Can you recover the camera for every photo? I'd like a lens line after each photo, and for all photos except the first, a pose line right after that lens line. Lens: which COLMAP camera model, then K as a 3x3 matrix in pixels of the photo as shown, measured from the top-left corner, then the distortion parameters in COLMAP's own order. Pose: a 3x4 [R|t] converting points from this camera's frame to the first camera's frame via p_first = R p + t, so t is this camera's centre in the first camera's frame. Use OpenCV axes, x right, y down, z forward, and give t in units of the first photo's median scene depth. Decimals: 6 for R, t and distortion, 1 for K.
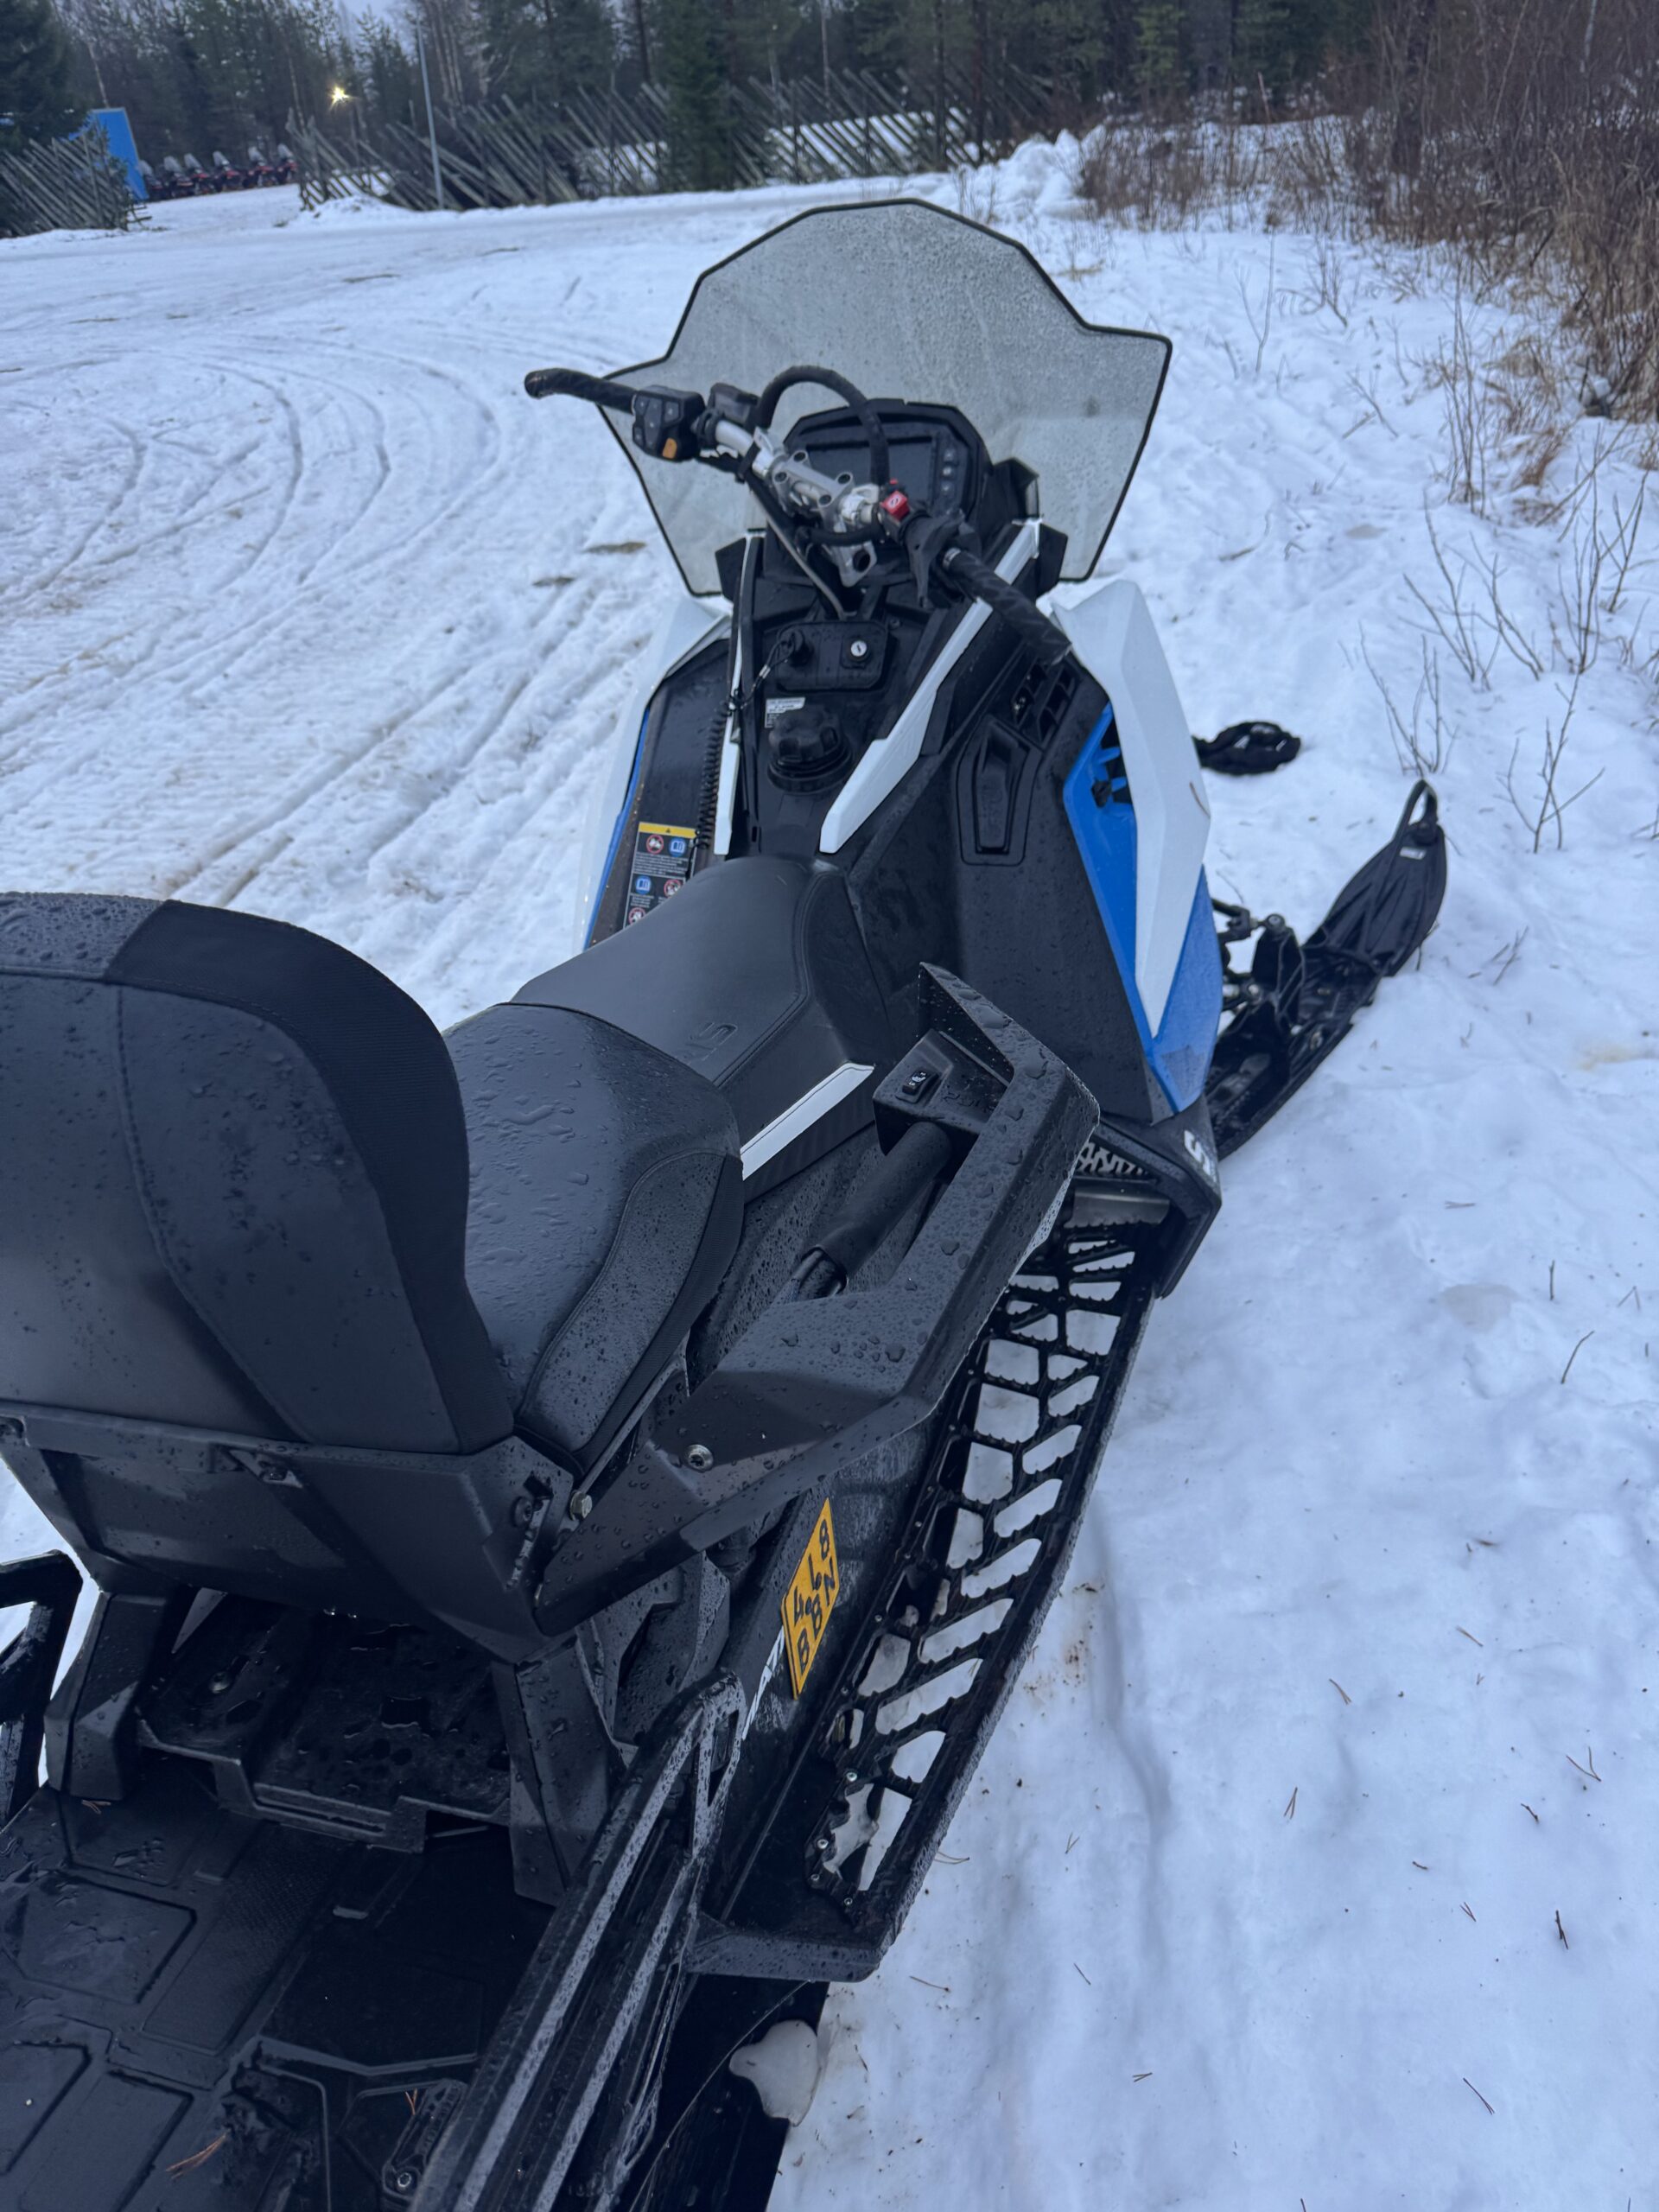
lens RADIAL K [[1606.1, 0, 844.2], [0, 1606.1, 1091.0], [0, 0, 1]] dist [0.028552, -0.047172]
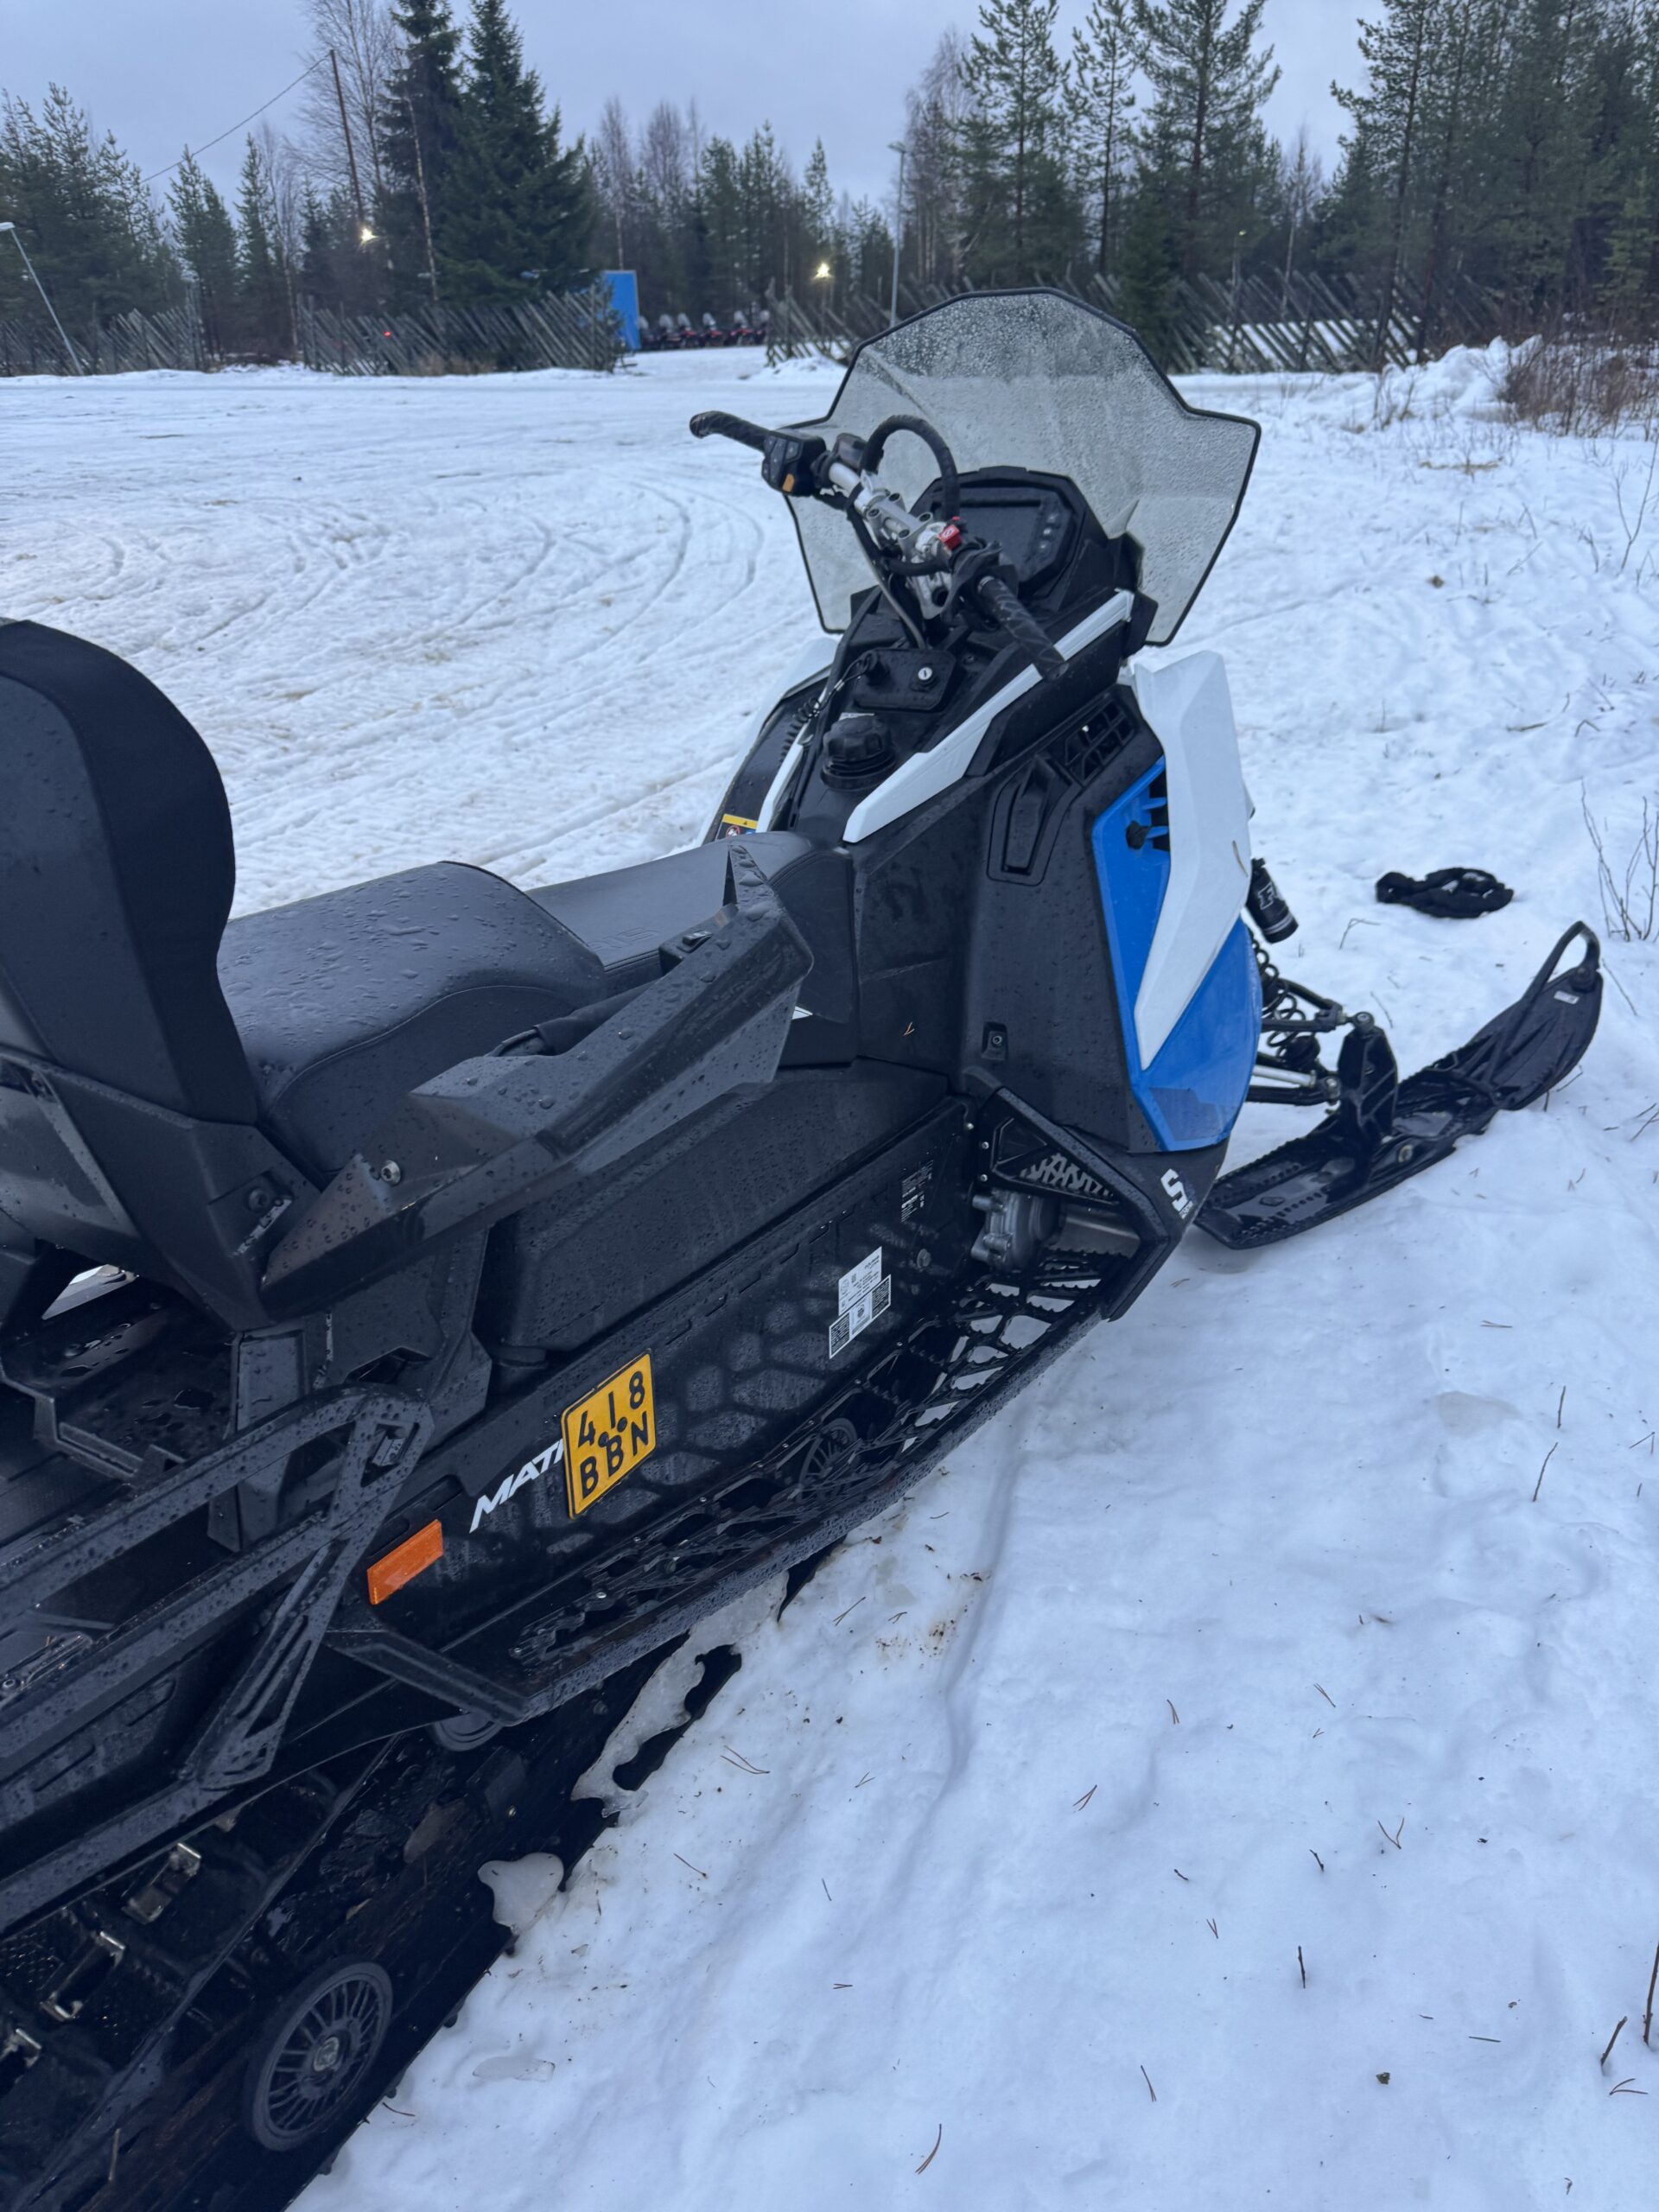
lens RADIAL K [[1606.1, 0, 825.5], [0, 1606.1, 1090.3], [0, 0, 1]] dist [0.028552, -0.047172]
pose [[0.963395, 0.161609, -0.213897, 0.203883], [-0.180721, 0.980828, -0.072910, 0.086687], [0.198013, 0.108897, 0.974132, -0.043983]]
